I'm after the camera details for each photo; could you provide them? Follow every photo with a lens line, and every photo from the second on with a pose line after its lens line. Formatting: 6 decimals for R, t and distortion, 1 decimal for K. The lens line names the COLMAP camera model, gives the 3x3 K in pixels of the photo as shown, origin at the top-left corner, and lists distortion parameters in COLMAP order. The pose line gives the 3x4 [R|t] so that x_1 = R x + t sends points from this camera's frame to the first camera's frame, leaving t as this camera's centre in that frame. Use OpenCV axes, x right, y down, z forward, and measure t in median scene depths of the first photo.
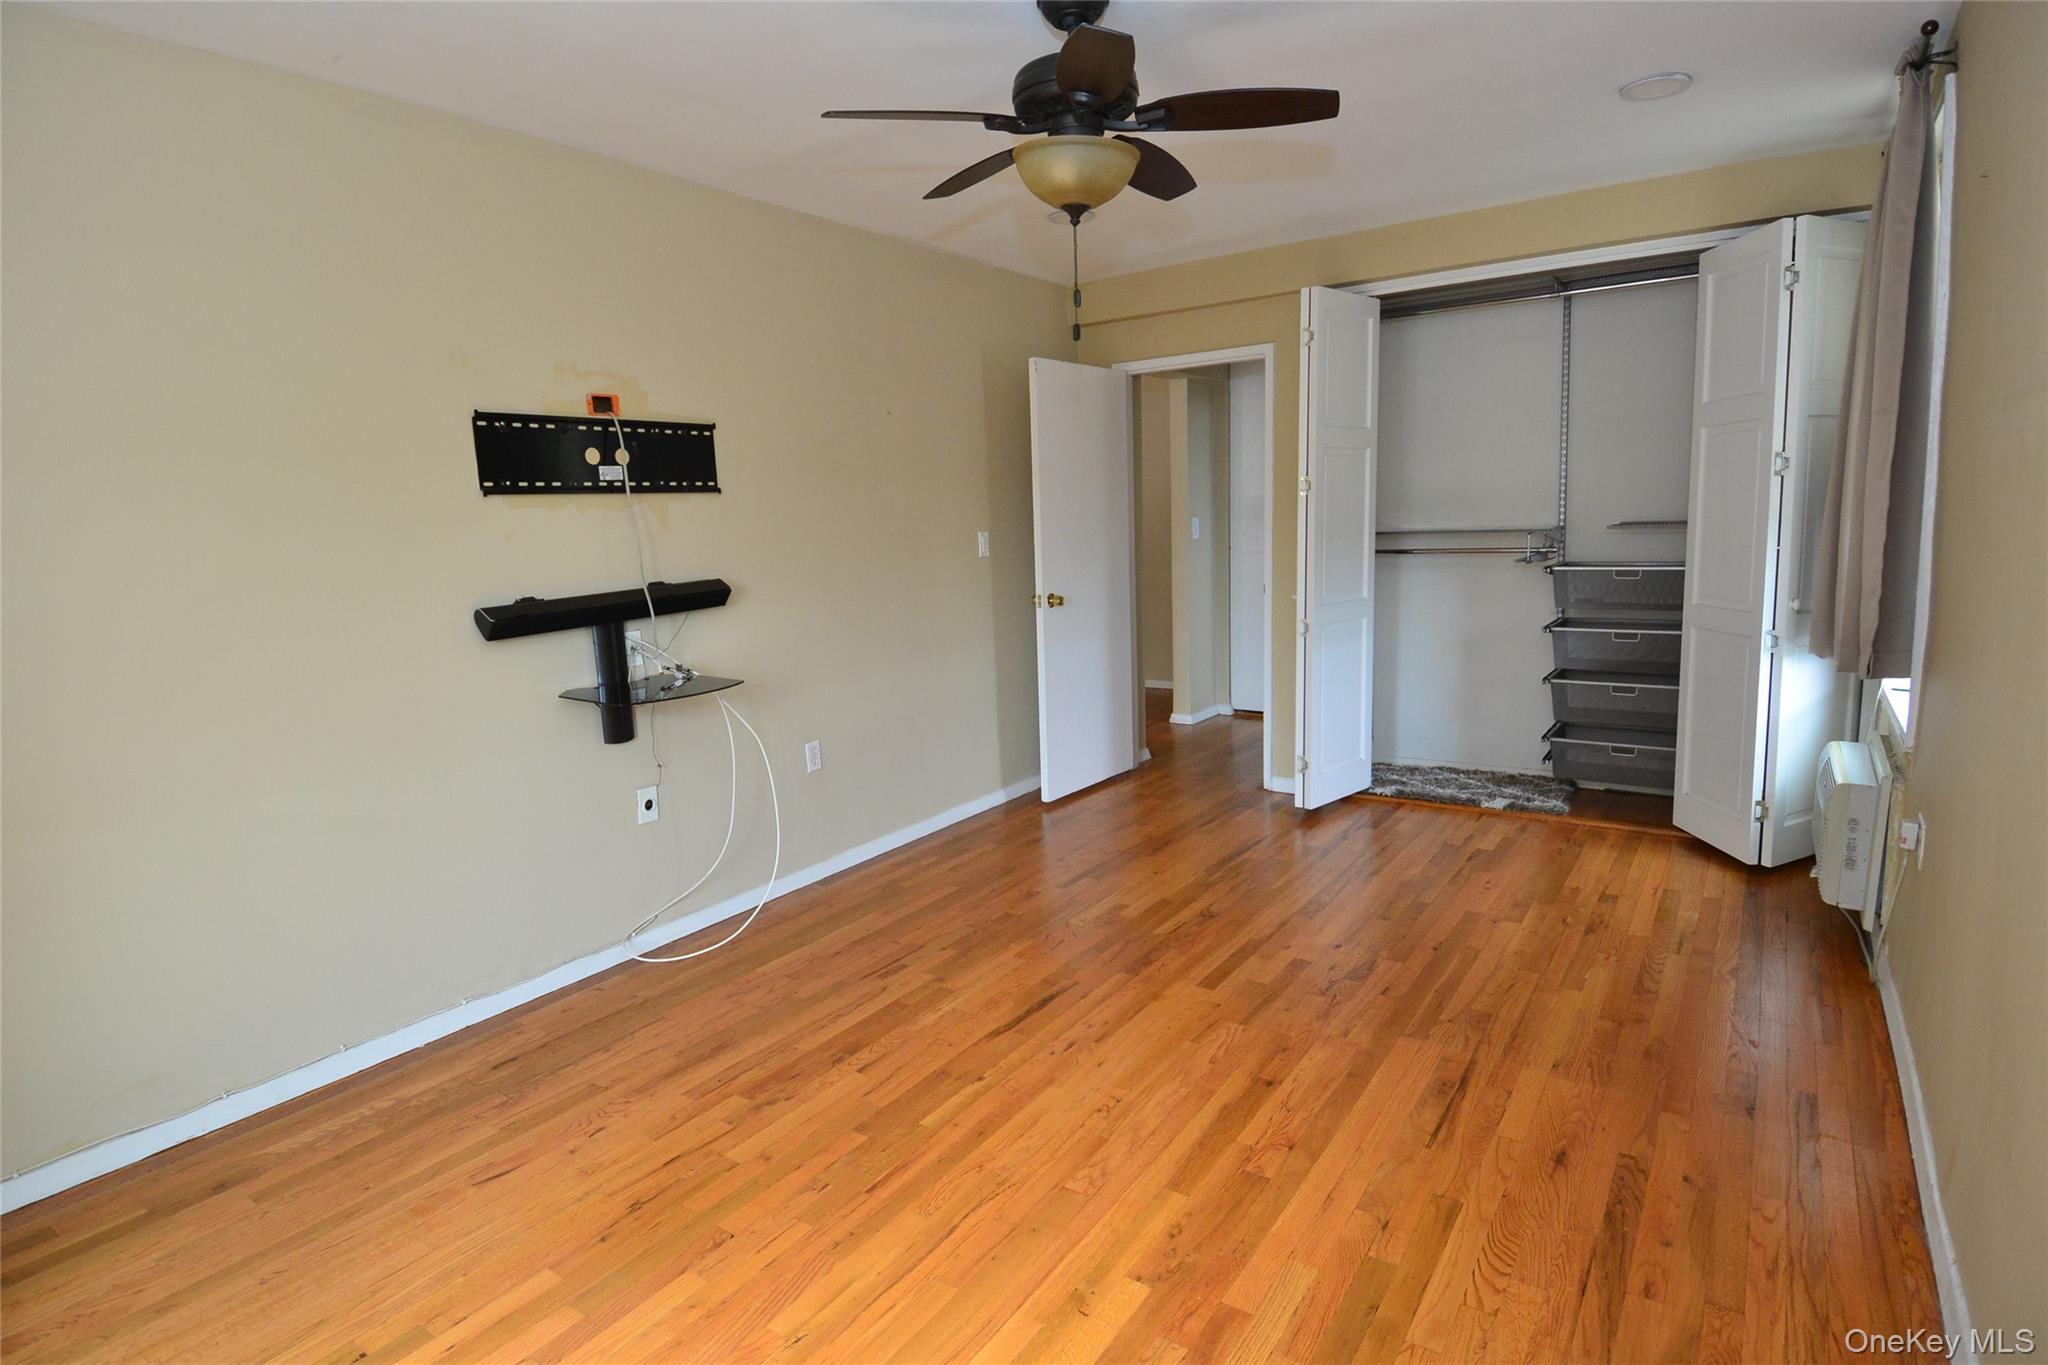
lens RADIAL K [[1056.6, 0, 1025.9], [0, 1056.6, 667.3], [0, 0, 1]] dist [0.053939, -0.058942]
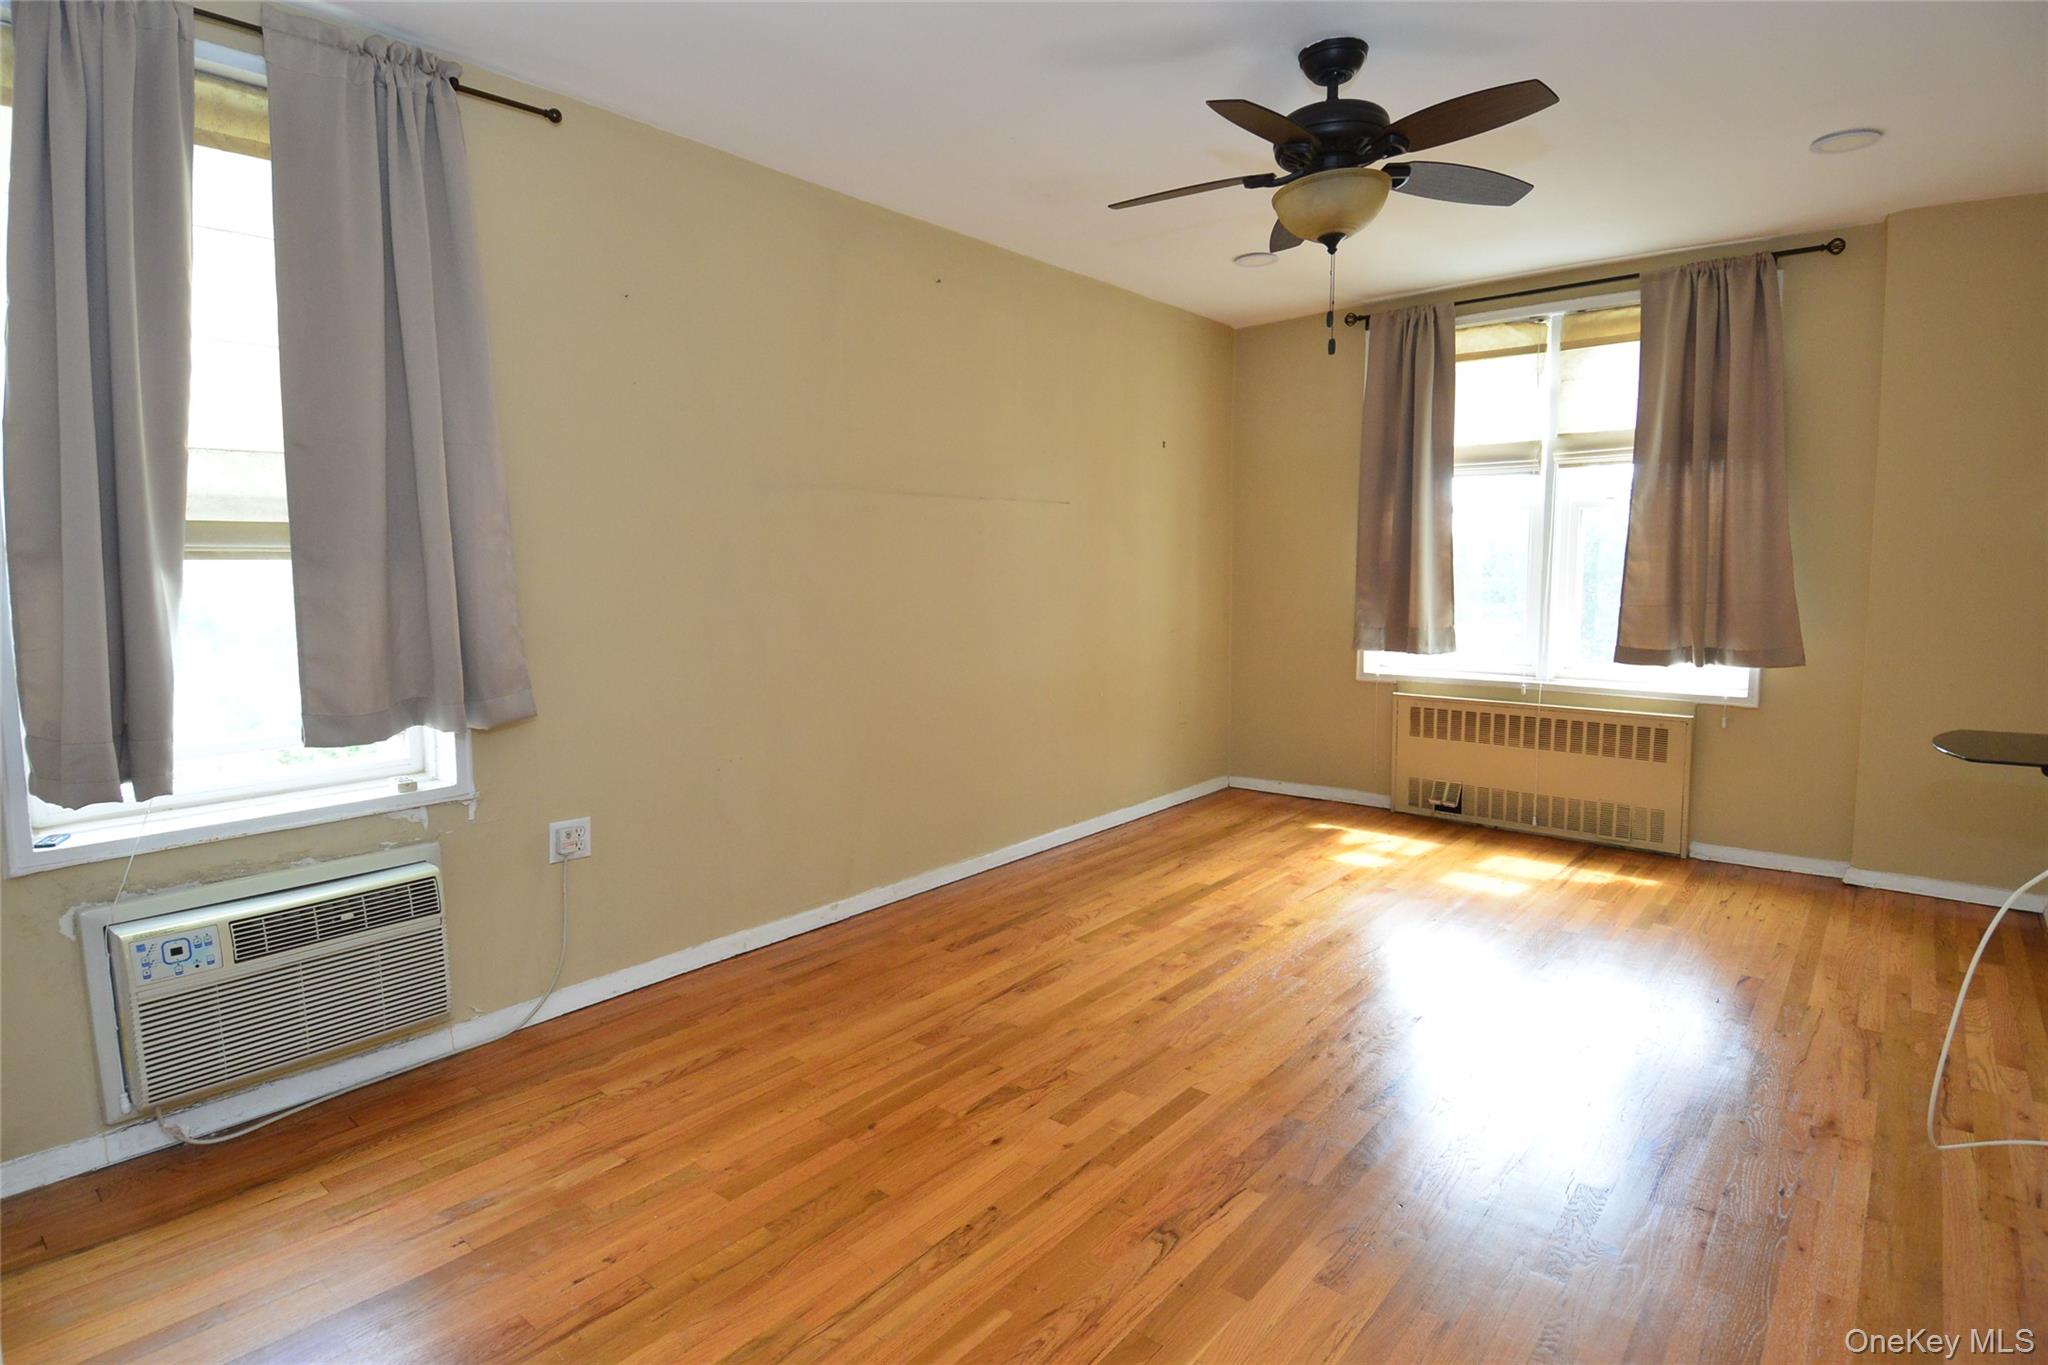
lens RADIAL K [[1056.6, 0, 1025.9], [0, 1056.6, 667.3], [0, 0, 1]] dist [0.053939, -0.058942]
pose [[-0.995246, 0.033221, 0.091549, 0.215953], [0.054401, 0.969331, 0.239661, -0.223090], [-0.080779, 0.243502, -0.966531, 1.730196]]
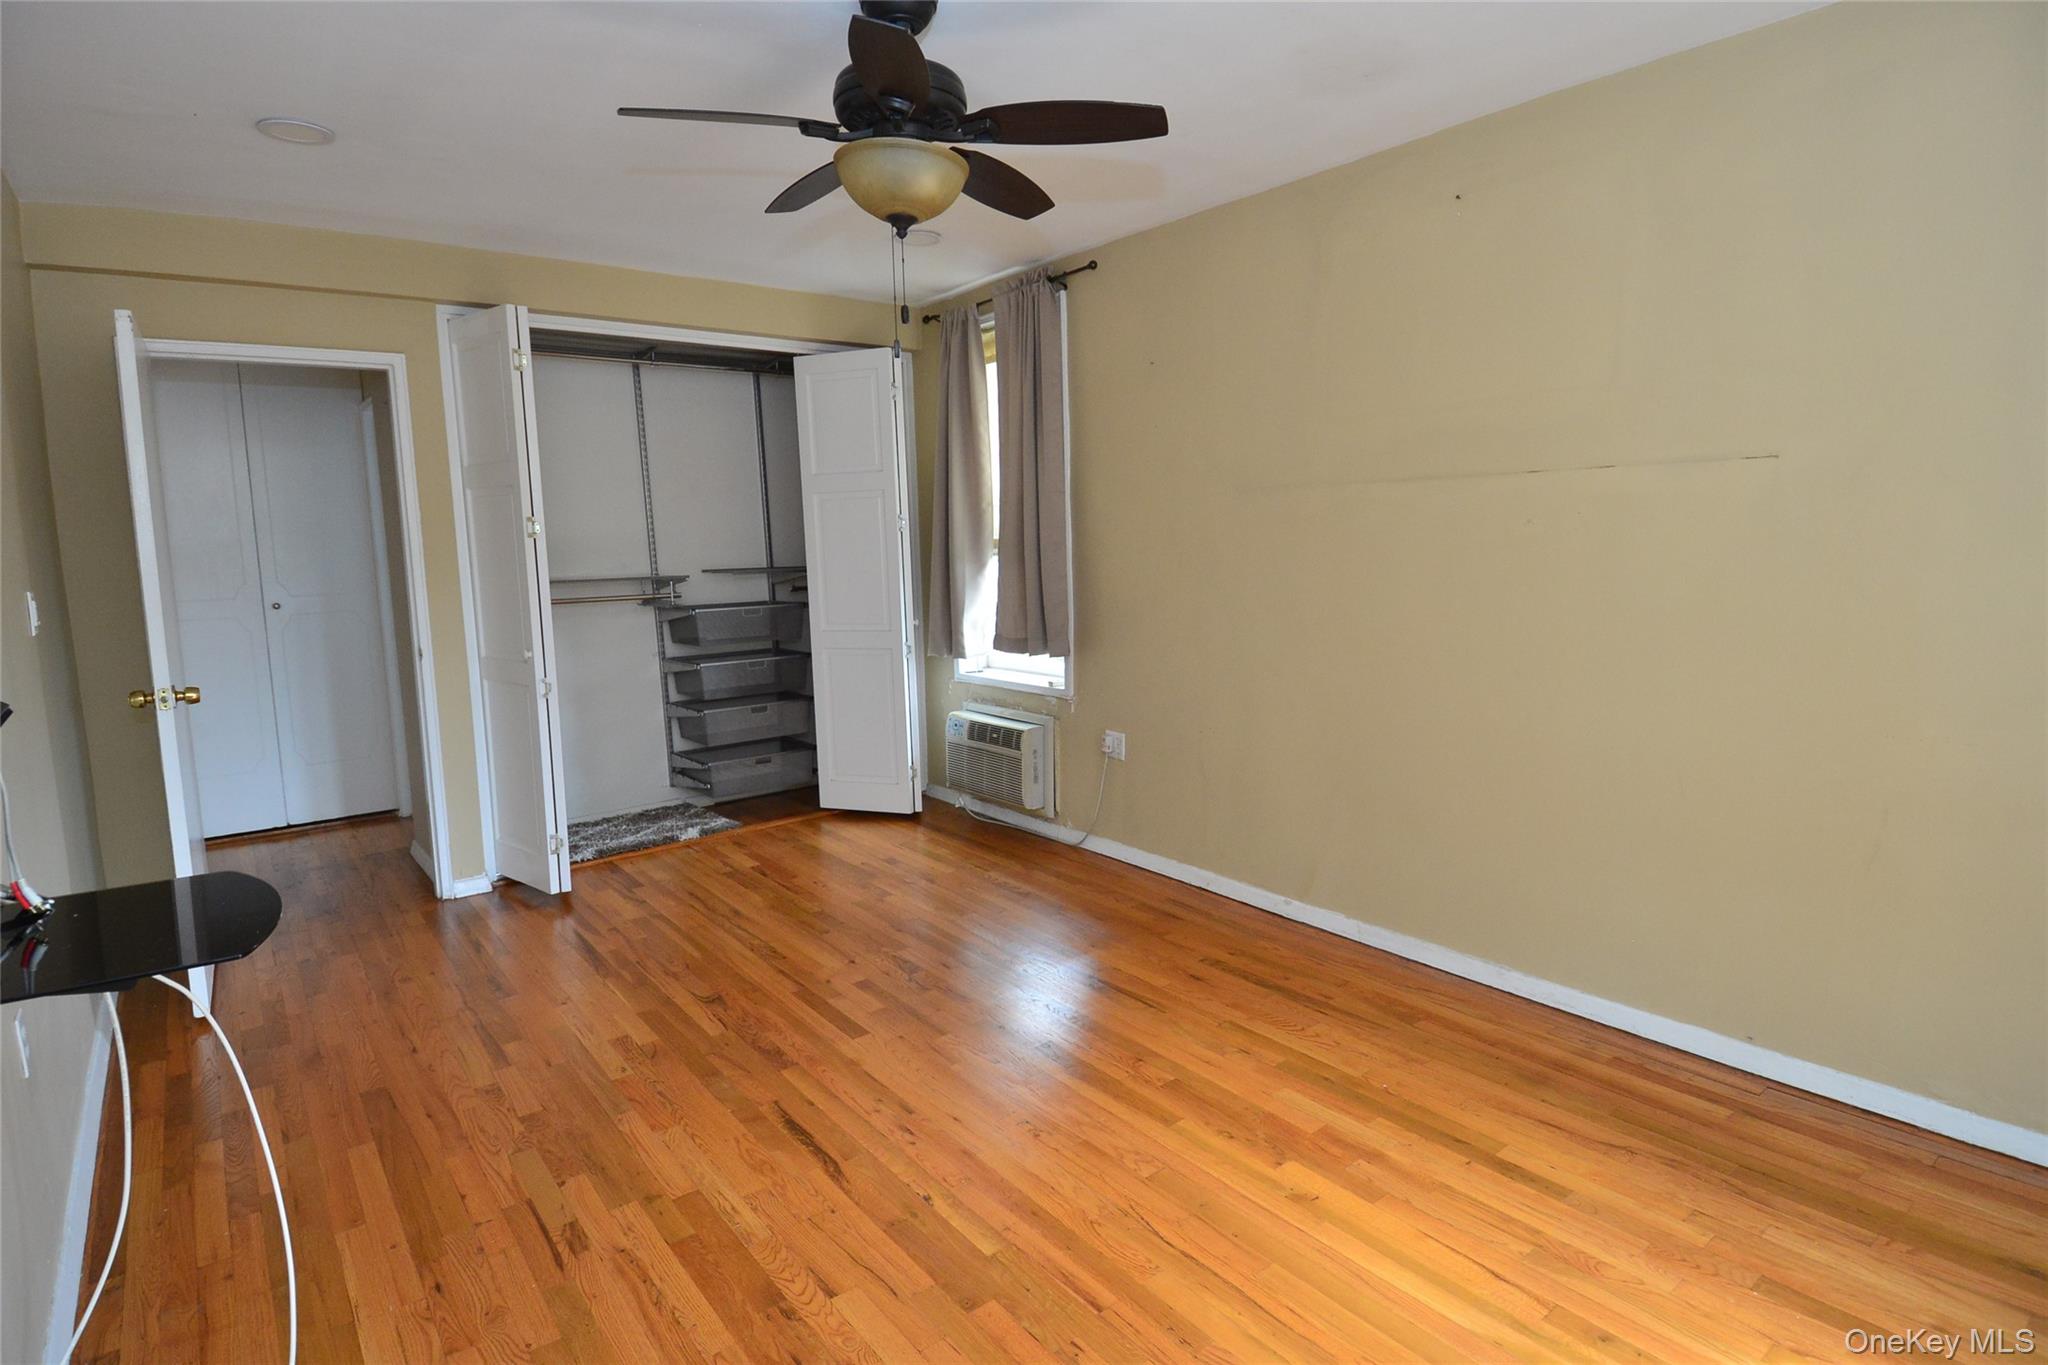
lens RADIAL K [[1056.6, 0, 1025.9], [0, 1056.6, 667.3], [0, 0, 1]] dist [0.053939, -0.058942]
pose [[0.298205, -0.092427, 0.950016, -0.674876], [0.153211, 0.987030, 0.047936, -0.052692], [-0.942125, 0.131258, 0.308498, 0.516922]]
